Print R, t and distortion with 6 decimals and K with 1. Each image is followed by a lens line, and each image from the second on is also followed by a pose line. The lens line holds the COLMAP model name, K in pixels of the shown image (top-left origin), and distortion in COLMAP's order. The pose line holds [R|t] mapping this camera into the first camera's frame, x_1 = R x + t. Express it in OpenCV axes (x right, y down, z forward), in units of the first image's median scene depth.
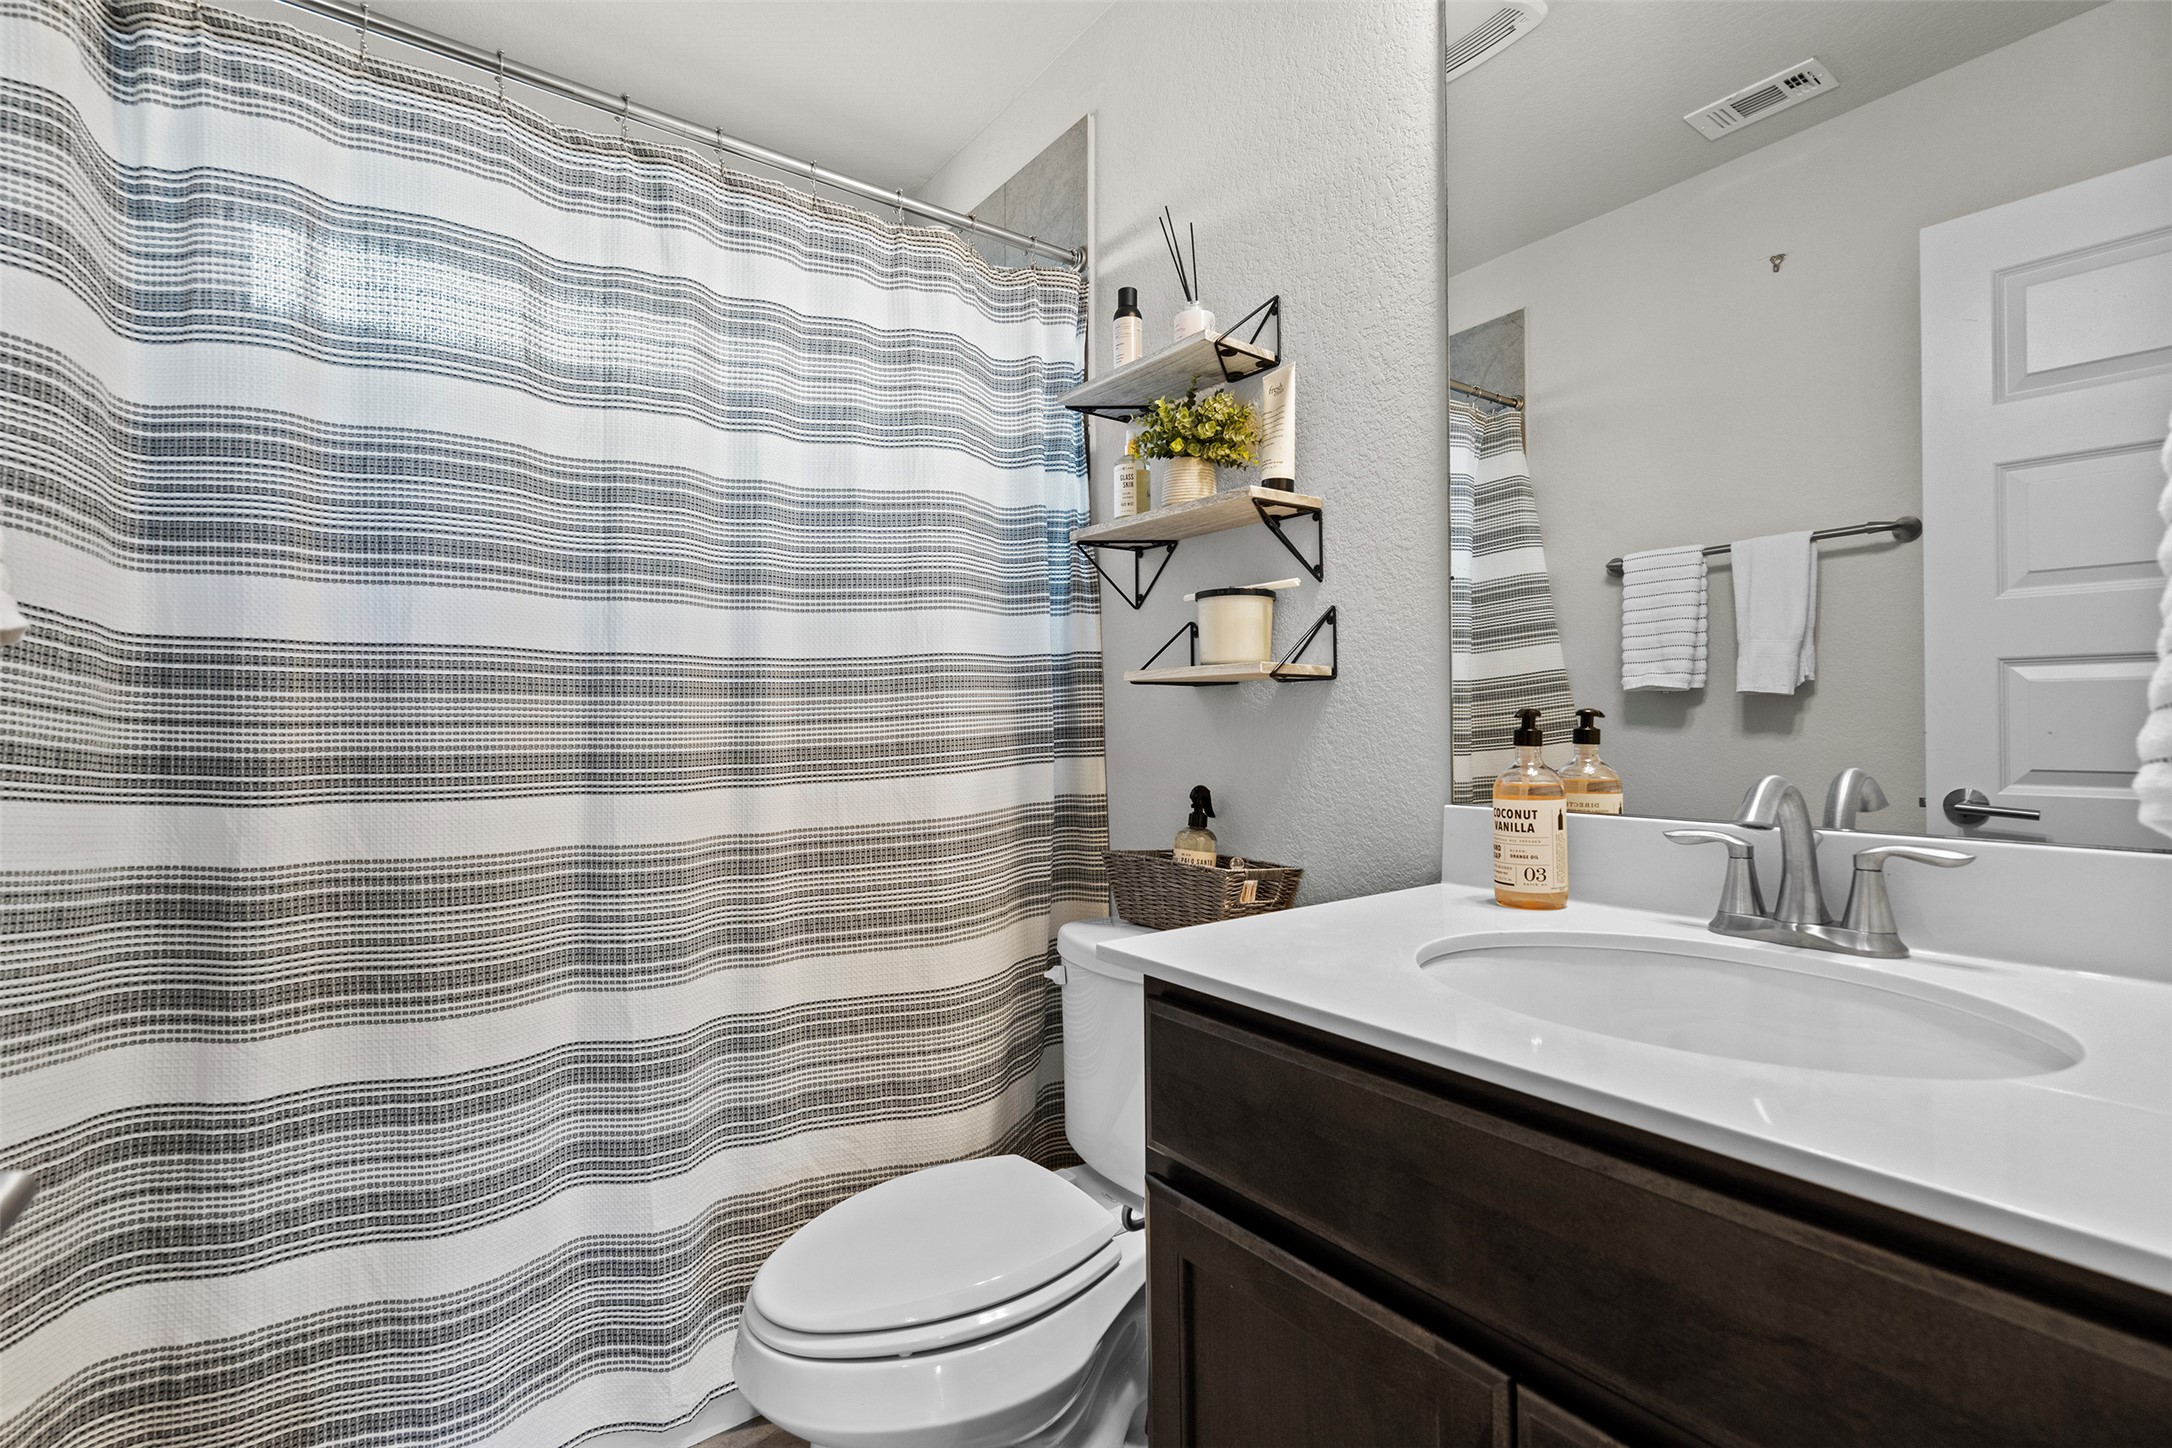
lens RADIAL K [[1015.8, 0, 1079.1], [0, 1015.8, 725.9], [0, 0, 1]] dist [-0.003050, 0.002932]
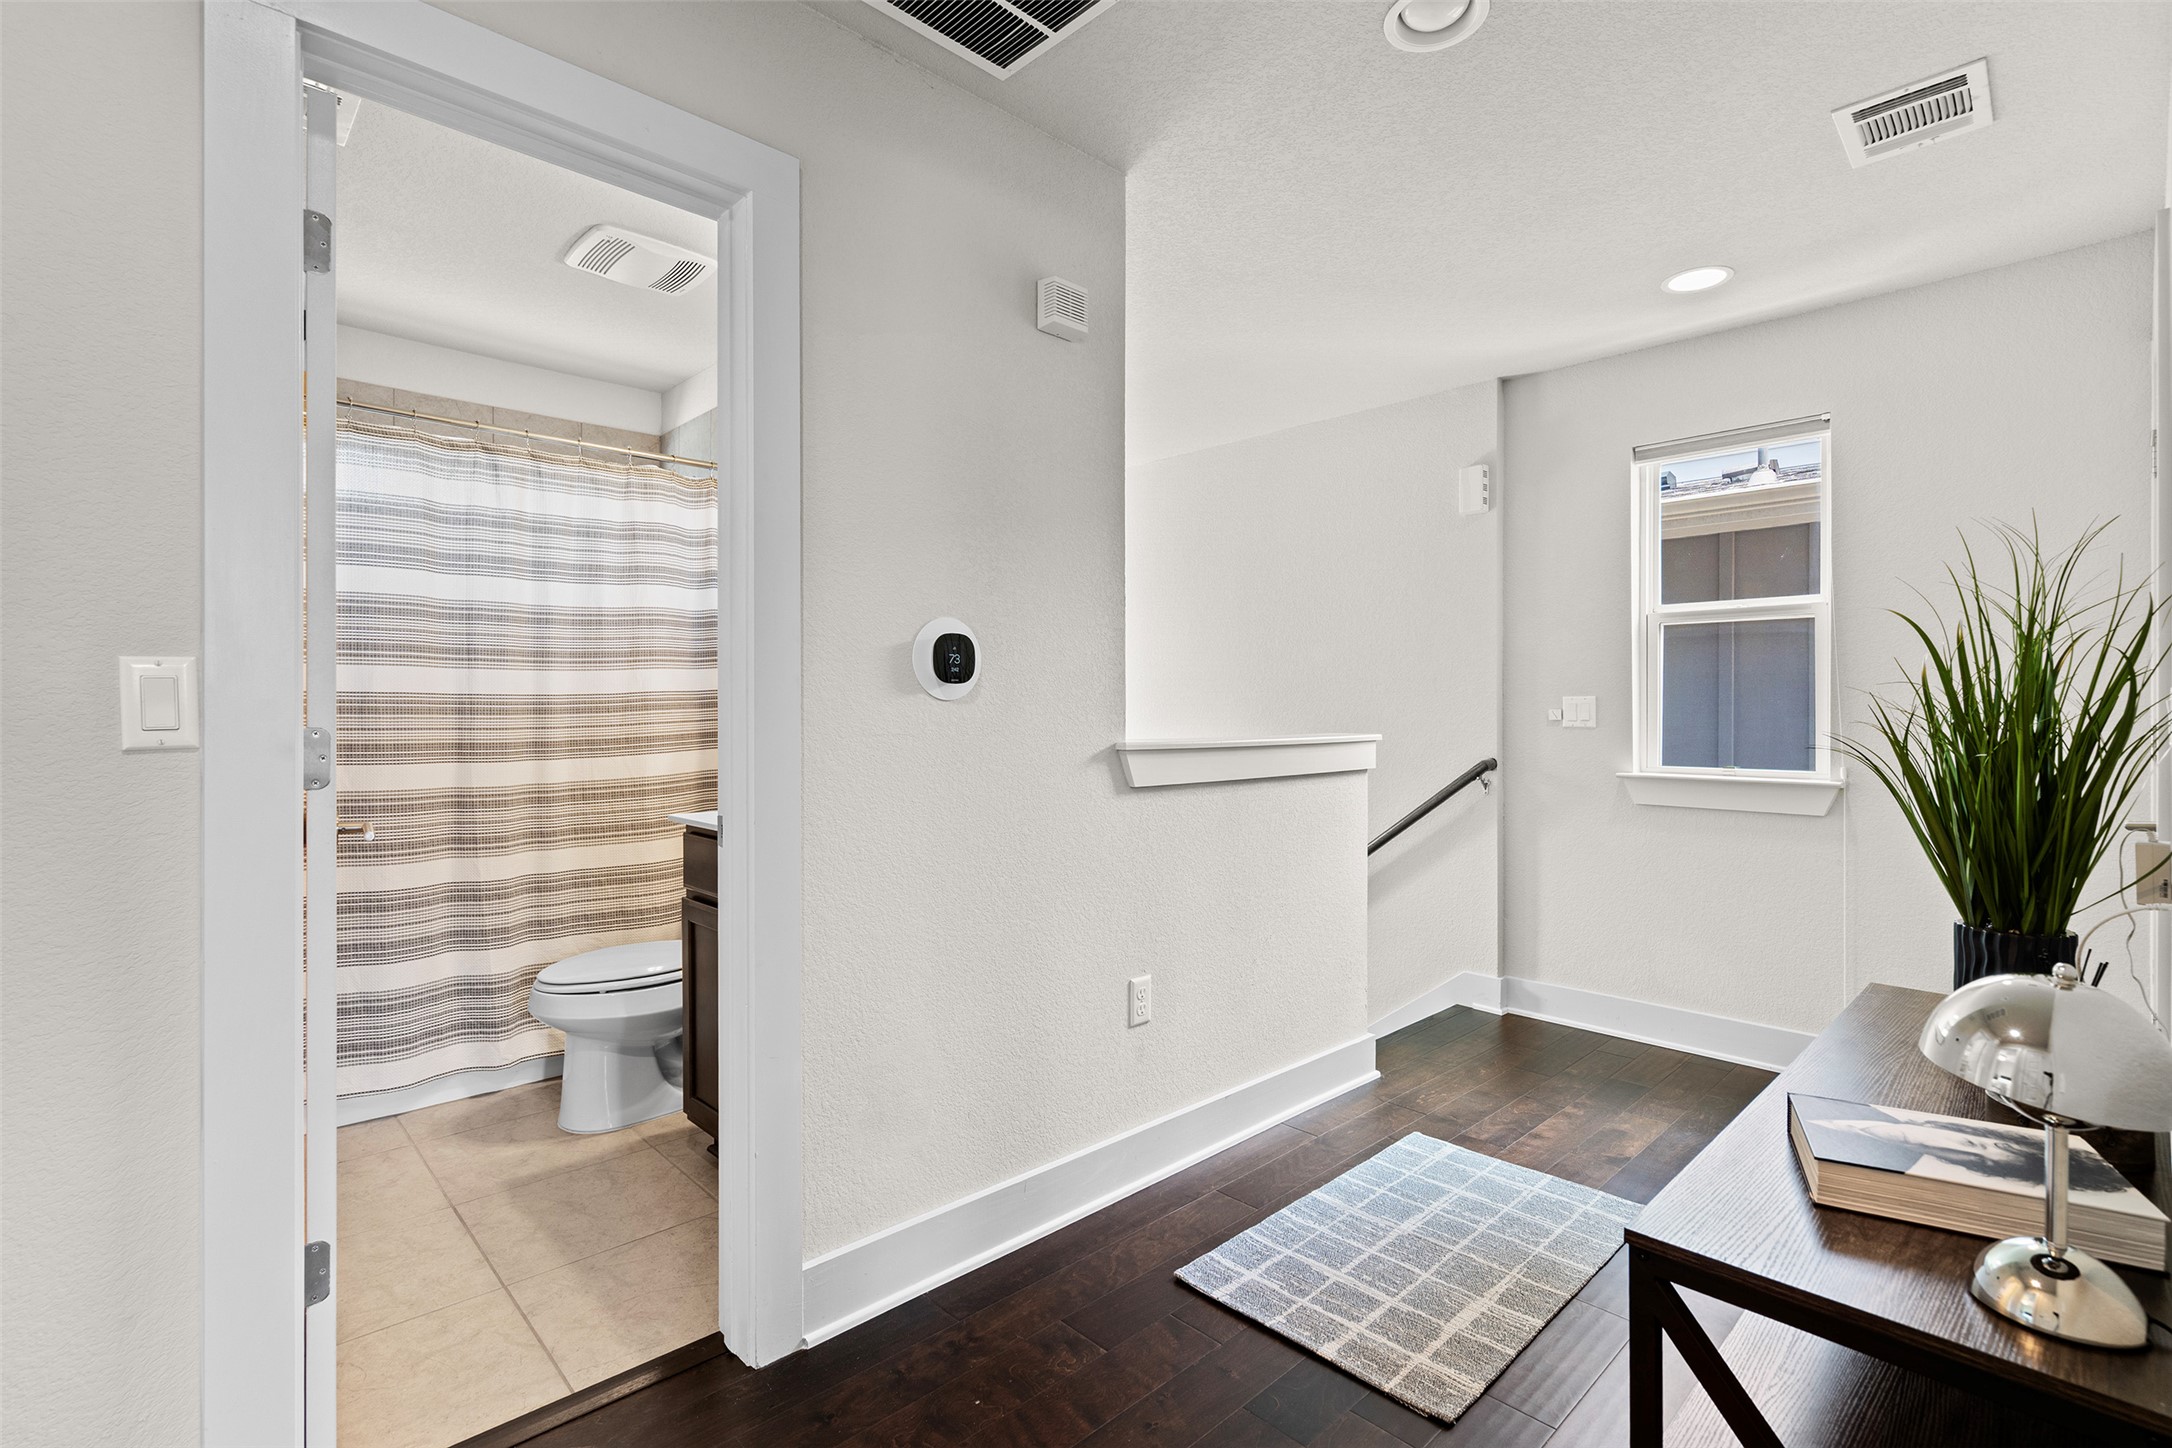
lens RADIAL K [[1015.8, 0, 1086.5], [0, 1015.8, 726.2], [0, 0, 1]] dist [-0.003050, 0.002932]
pose [[0.989980, 0.007835, 0.140992, 0.464829], [-0.009789, 0.999865, 0.013173, -0.043940], [-0.140870, -0.014422, 0.989923, -1.158821]]
